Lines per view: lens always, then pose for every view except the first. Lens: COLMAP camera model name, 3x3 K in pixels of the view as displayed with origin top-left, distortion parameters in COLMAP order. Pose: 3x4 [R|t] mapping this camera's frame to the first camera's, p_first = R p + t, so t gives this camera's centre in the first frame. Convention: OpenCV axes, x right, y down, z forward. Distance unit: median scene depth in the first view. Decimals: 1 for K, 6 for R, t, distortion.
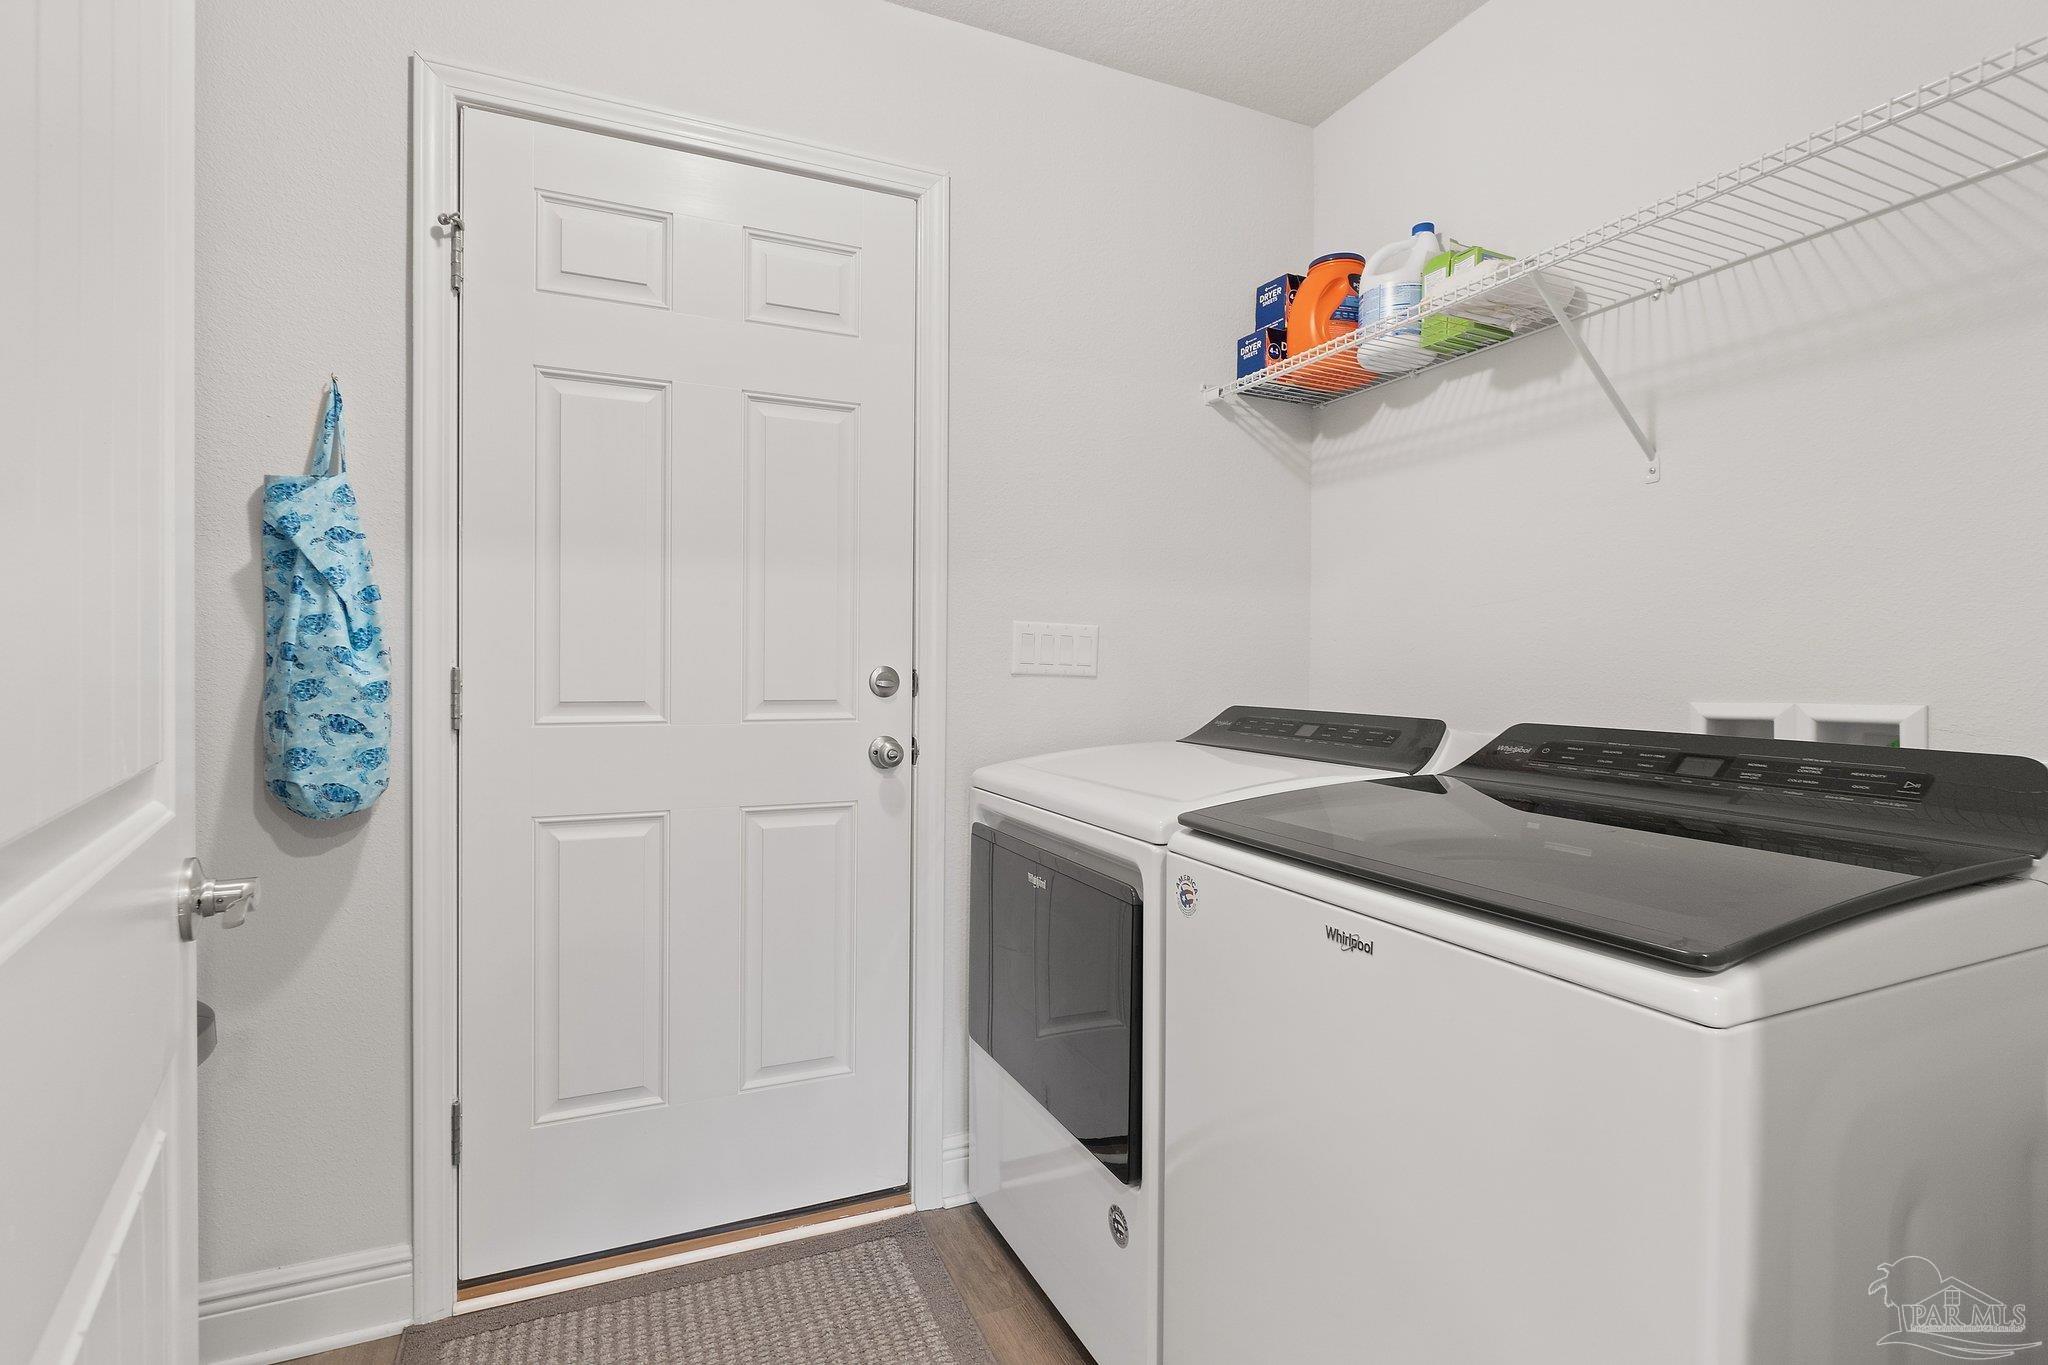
lens RADIAL K [[953.3, 0, 995.8], [0, 953.3, 671.2], [0, 0, 1]] dist [-0.003205, -0.000255]
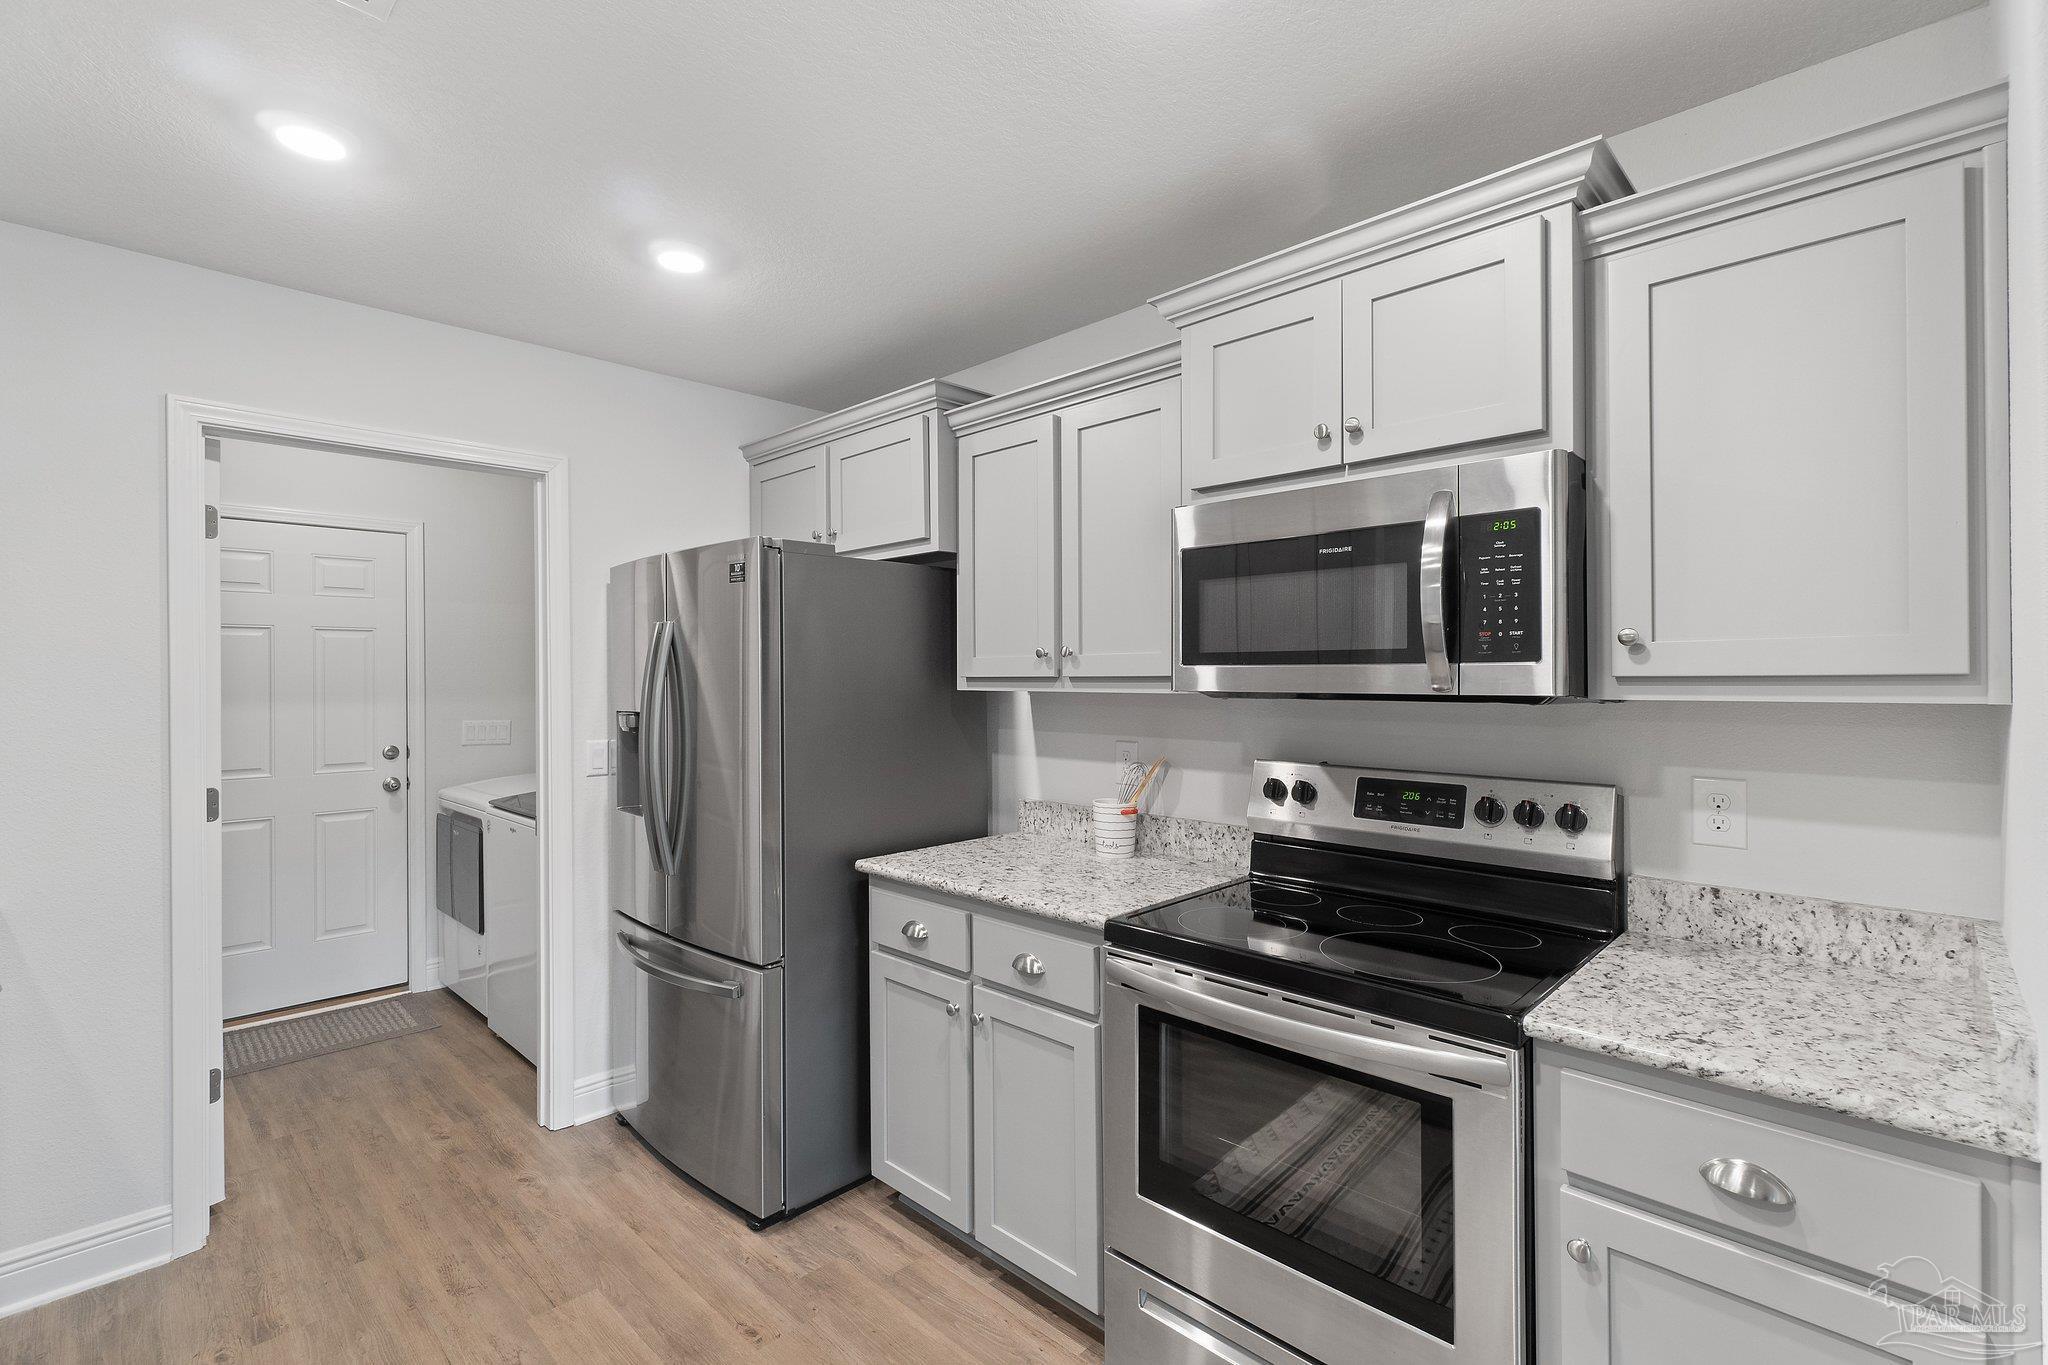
lens RADIAL K [[920.2, 0, 1010.6], [0, 920.2, 677.0], [0, 0, 1]] dist [0.007388, -0.006363]
pose [[0.925658, -0.011743, 0.378179, 0.515456], [0.014582, 0.999883, -0.004643, -0.169067], [-0.378080, 0.009812, 0.925721, -1.934477]]
